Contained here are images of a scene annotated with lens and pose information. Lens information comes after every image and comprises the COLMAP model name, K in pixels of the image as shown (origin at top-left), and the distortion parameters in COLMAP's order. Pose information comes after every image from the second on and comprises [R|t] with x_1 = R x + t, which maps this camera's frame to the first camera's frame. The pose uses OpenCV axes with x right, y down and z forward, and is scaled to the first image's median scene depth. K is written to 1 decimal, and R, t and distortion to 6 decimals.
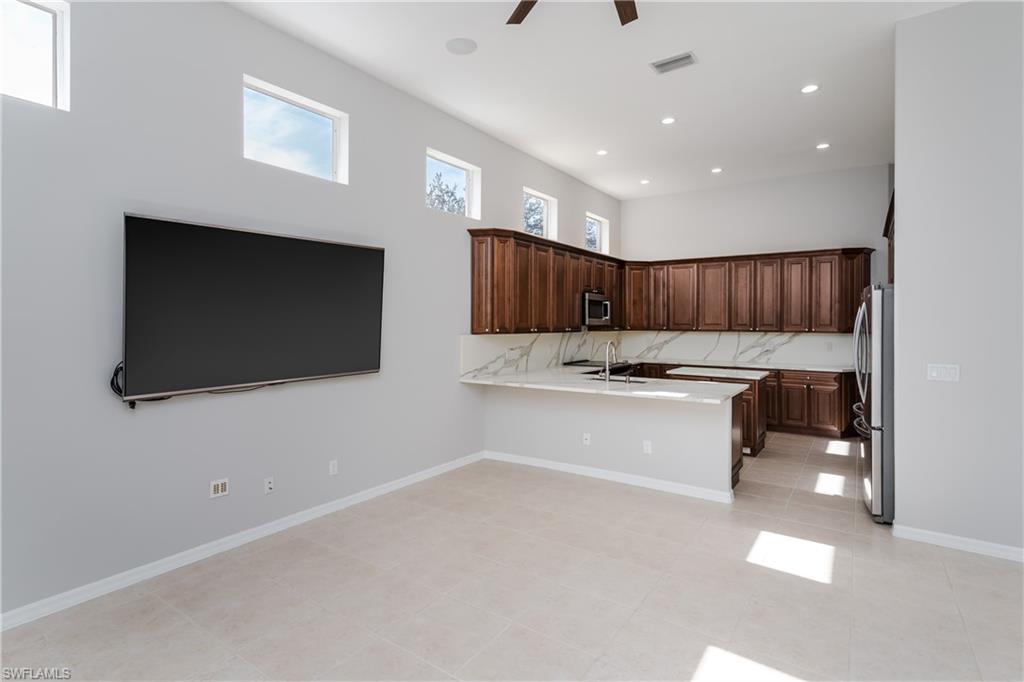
lens RADIAL K [[507.4, 0, 506.0], [0, 507.4, 321.7], [0, 0, 1]] dist [0.005464, 0.002085]
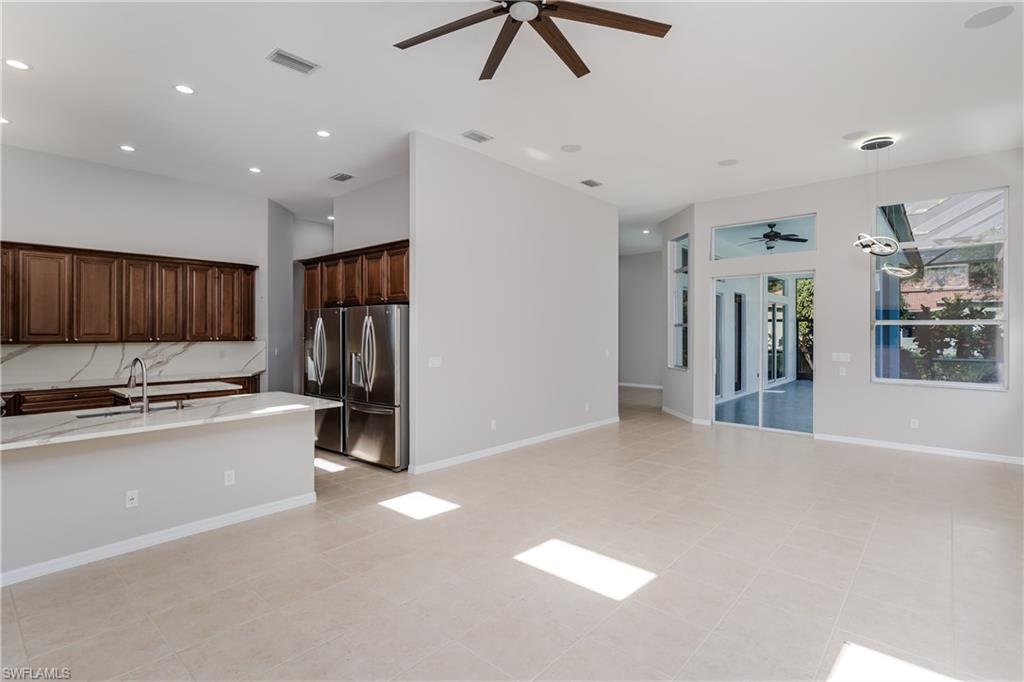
lens RADIAL K [[507.4, 0, 520.5], [0, 507.4, 327.9], [0, 0, 1]] dist [0.005464, 0.002085]
pose [[0.108207, 0.002319, 0.994126, -0.366495], [0.002922, 0.999992, -0.002651, -0.000700], [-0.994124, 0.003191, 0.108199, 0.296273]]
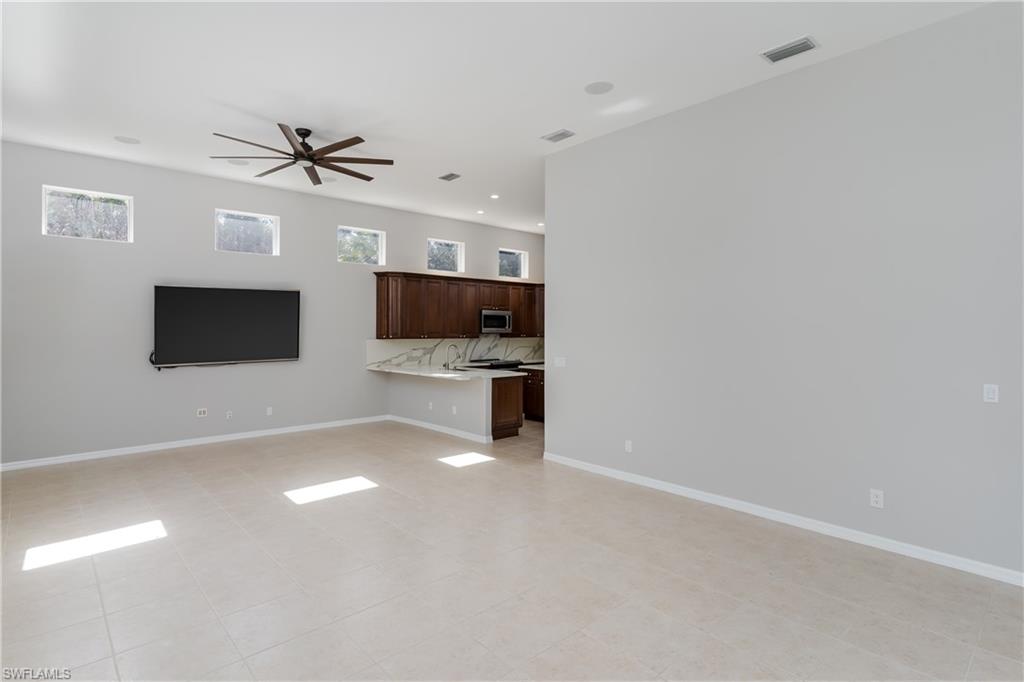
lens RADIAL K [[507.4, 0, 493.3], [0, 507.4, 320.1], [0, 0, 1]] dist [0.005464, 0.002085]
pose [[0.968999, -0.008180, -0.246928, 0.557683], [0.003191, 0.999783, -0.020600, -0.000520], [0.247043, 0.019173, 0.968815, -0.360559]]
